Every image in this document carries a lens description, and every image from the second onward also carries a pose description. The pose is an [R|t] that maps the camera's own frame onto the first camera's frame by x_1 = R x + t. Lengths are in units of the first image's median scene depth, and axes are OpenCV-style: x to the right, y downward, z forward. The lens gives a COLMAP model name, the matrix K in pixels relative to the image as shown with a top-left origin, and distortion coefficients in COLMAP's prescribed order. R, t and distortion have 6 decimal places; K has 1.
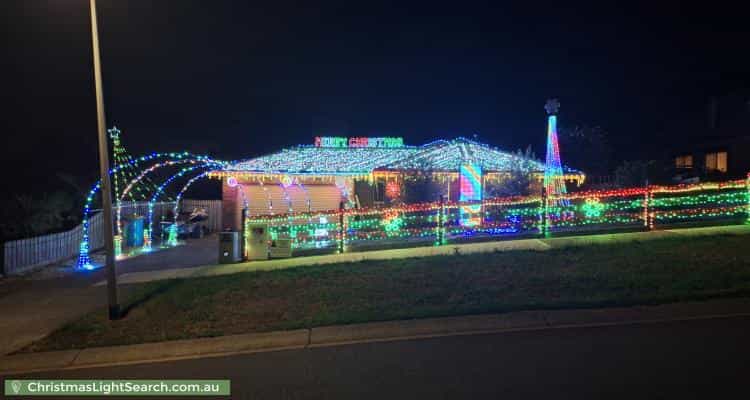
lens RADIAL K [[597.1, 0, 403.7], [0, 597.1, 189.4], [0, 0, 1]] dist [0.044621, -0.030059]
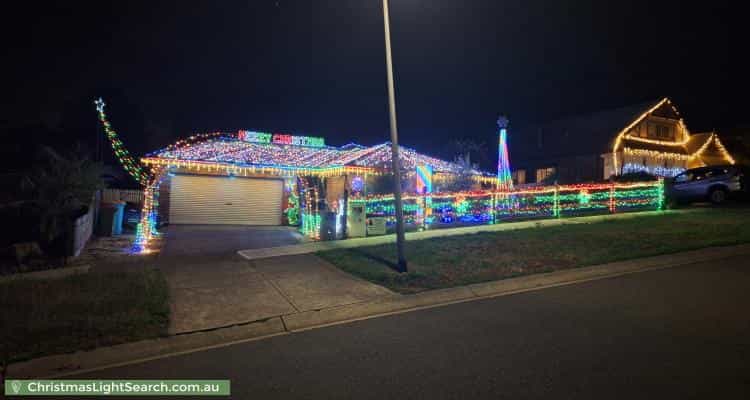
lens RADIAL K [[597.1, 0, 375.1], [0, 597.1, 204.4], [0, 0, 1]] dist [0.044621, -0.030059]
pose [[0.857594, 0.024055, 0.513765, -0.776131], [-0.020593, 0.999711, -0.012434, 0.071640], [-0.513915, 0.000084, 0.857841, 0.053253]]
